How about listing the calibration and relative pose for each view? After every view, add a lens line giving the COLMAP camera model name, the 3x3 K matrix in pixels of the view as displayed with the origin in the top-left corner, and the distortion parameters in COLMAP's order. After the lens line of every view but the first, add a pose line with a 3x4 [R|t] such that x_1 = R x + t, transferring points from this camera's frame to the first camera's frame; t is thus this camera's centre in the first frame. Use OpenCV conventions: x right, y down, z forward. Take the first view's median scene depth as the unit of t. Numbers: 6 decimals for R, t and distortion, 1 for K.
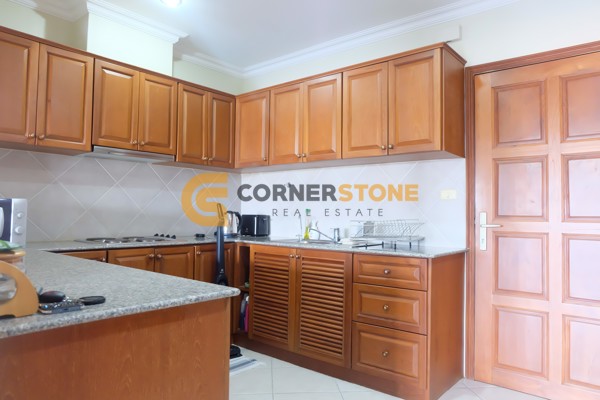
lens RADIAL K [[412.5, 0, 300.0], [0, 412.5, 200.0], [0, 0, 1]] dist [-0.046995, 0.003378]
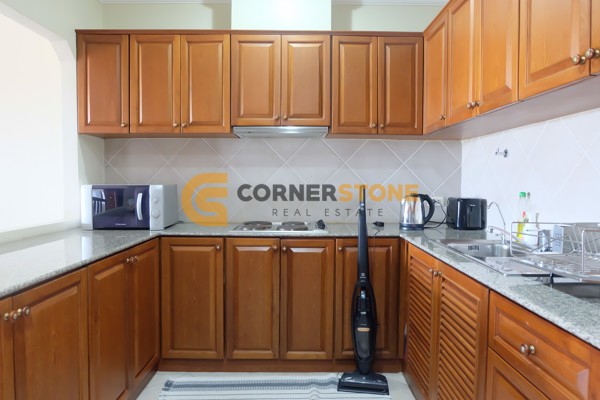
lens RADIAL K [[399.2, 0, 300.0], [0, 399.2, 200.0], [0, 0, 1]] dist [-0.052808, 0.002627]
pose [[0.644797, 0.031156, -0.763719, 0.288146], [0.029378, 0.997420, 0.065494, -0.016588], [0.763789, -0.064667, 0.642218, 0.458314]]
